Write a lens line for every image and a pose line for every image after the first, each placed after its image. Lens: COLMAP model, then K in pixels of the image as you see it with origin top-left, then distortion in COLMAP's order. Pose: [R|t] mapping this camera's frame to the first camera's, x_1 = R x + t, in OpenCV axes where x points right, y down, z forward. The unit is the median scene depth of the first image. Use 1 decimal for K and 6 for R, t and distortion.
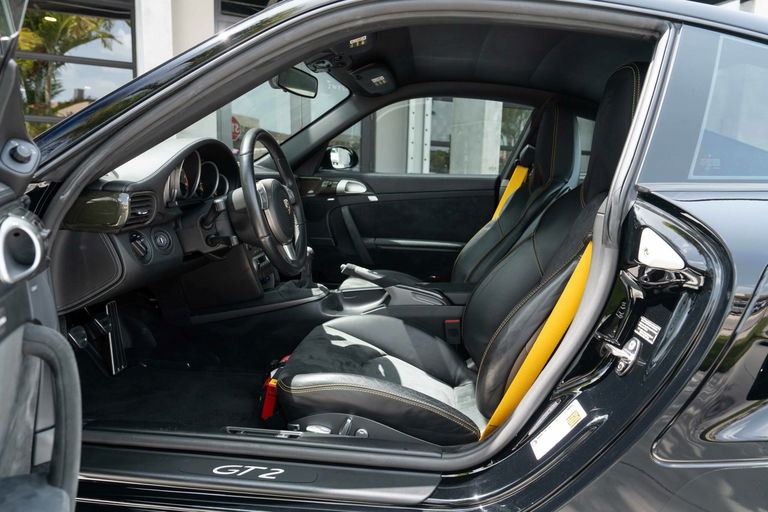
lens RADIAL K [[525.4, 0, 384.0], [0, 525.4, 256.0], [0, 0, 1]] dist [-0.004763, -0.001205]
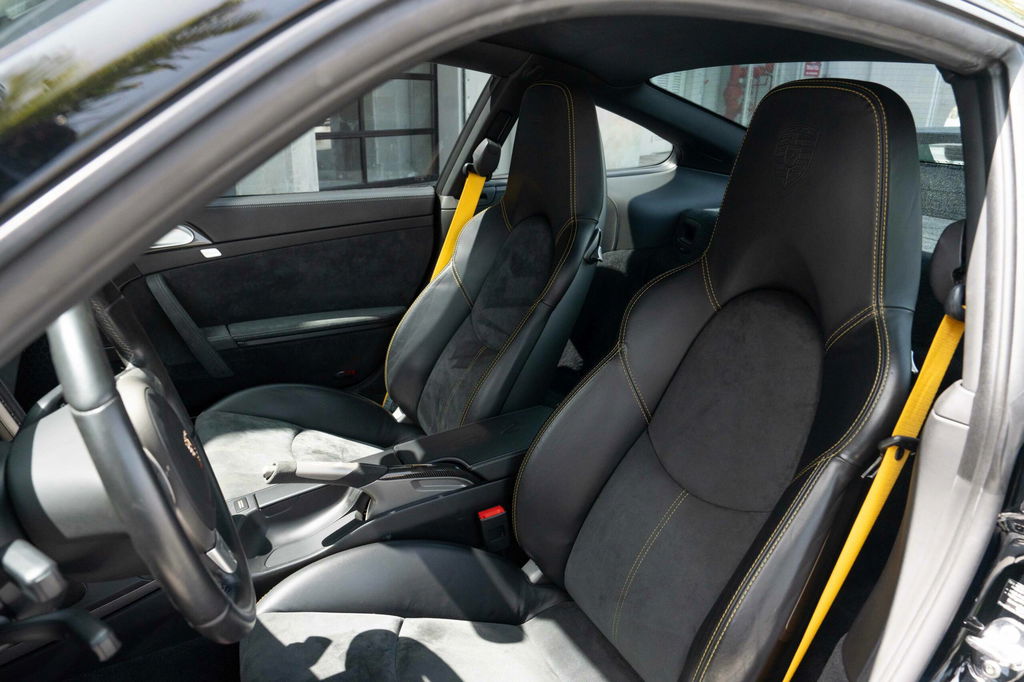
lens RADIAL K [[700.5, 0, 512.0], [0, 700.5, 341.0], [0, 0, 1]] dist [-0.004763, -0.001205]
pose [[0.845918, -0.195209, 0.496303, -0.137952], [0.093710, 0.970530, 0.222012, -0.161676], [-0.525016, -0.141296, 0.839282, 0.283906]]
